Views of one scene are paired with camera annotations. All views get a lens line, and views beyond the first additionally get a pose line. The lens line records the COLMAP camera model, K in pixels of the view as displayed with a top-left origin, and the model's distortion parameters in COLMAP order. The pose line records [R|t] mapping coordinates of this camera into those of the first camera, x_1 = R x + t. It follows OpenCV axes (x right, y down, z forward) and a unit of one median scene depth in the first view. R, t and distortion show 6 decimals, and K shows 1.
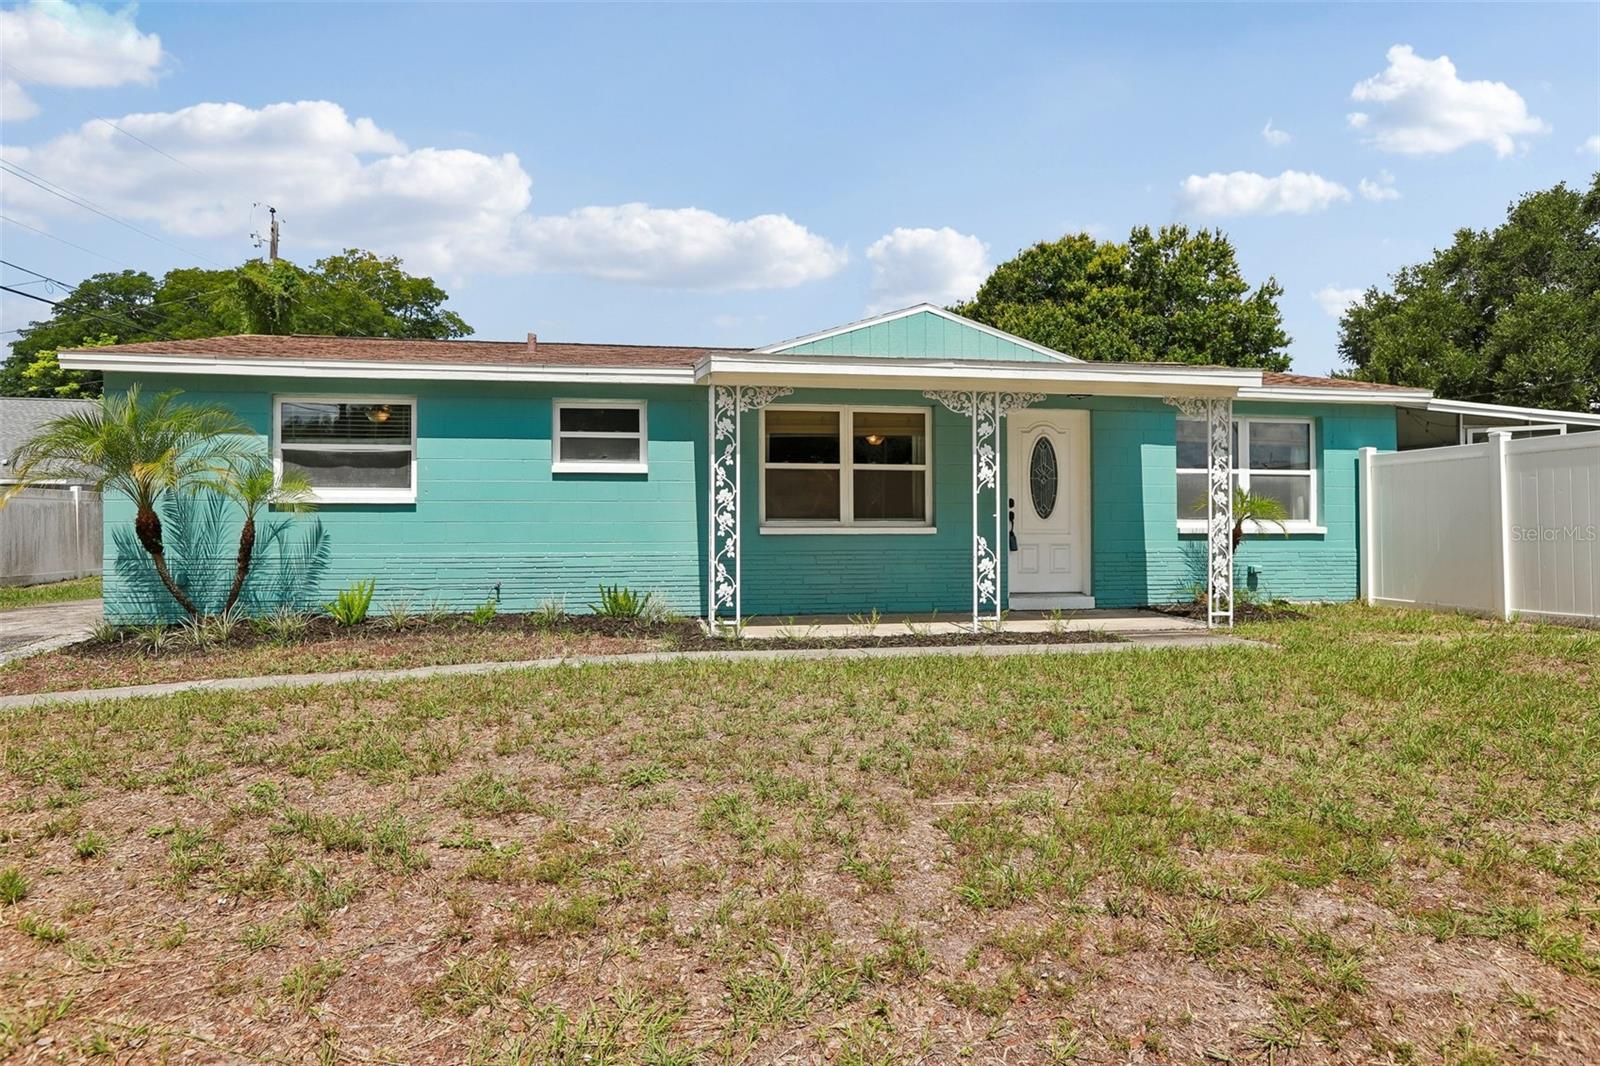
lens RADIAL K [[970.6, 0, 792.8], [0, 970.6, 542.7], [0, 0, 1]] dist [-0.016502, 0.014516]
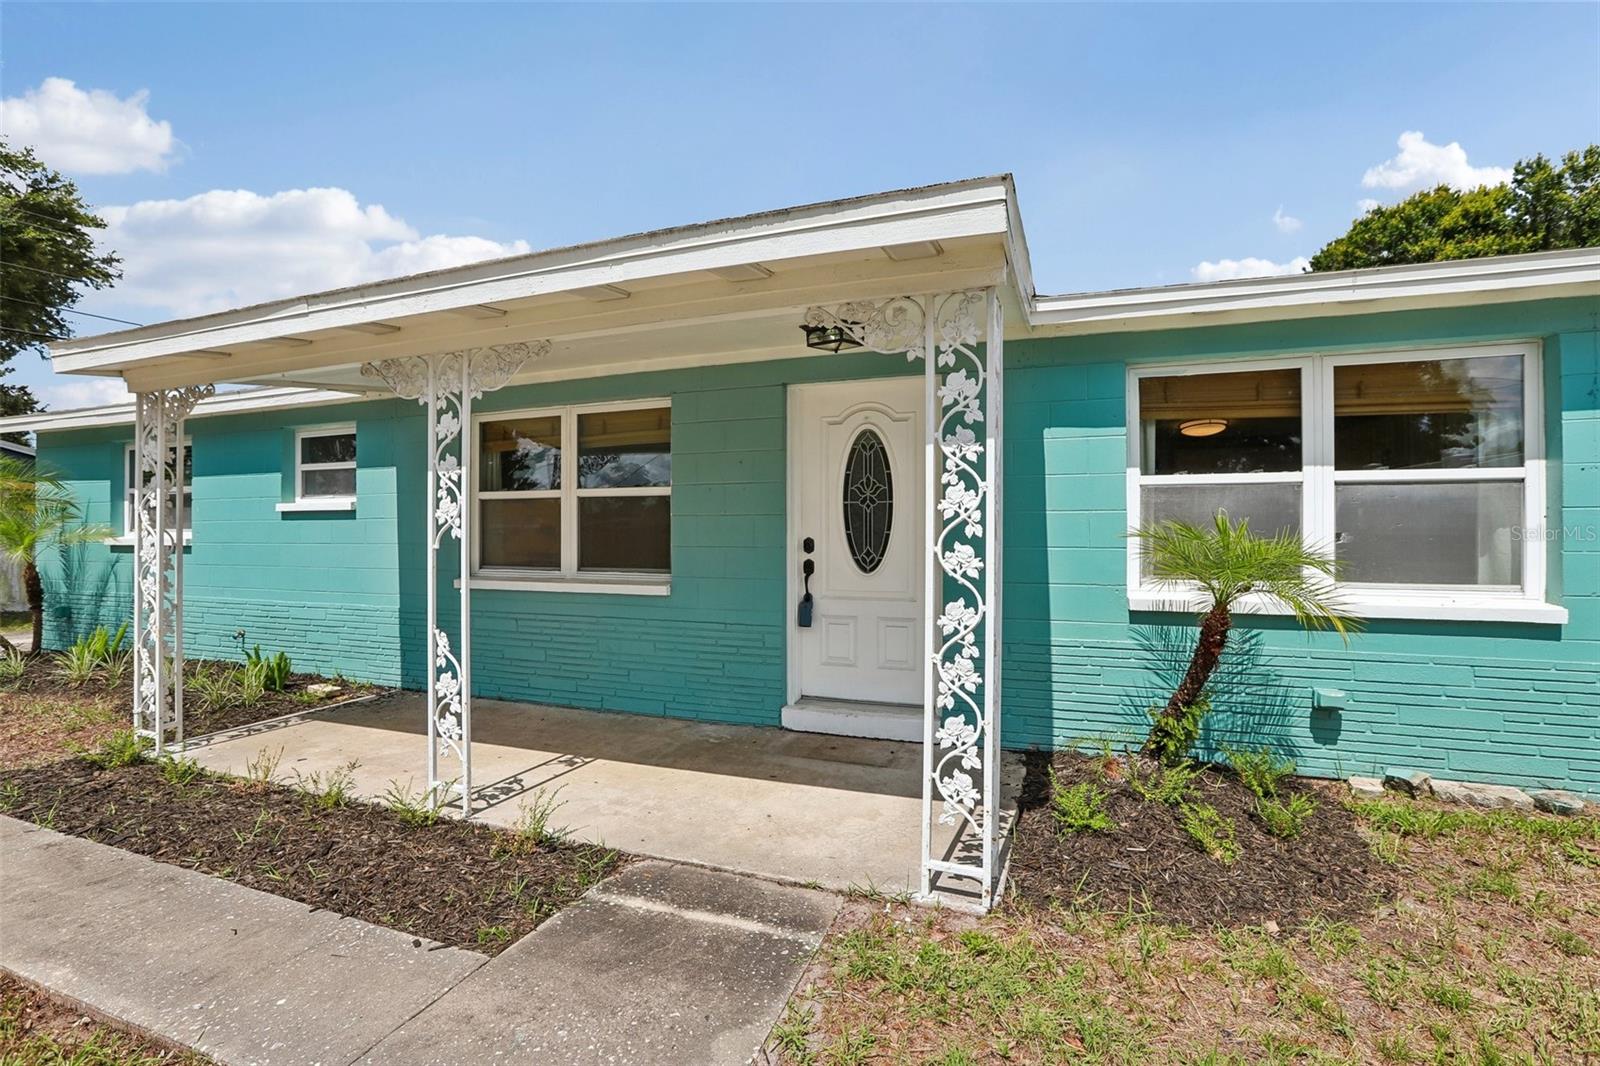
lens RADIAL K [[733.5, 0, 787.7], [0, 733.5, 531.7], [0, 0, 1]] dist [-0.040132, 0.011688]
pose [[0.856192, 0.000371, -0.516658, 0.478702], [-0.003427, 0.999982, -0.004960, -0.050329], [0.516647, 0.006018, 0.856178, 0.653437]]
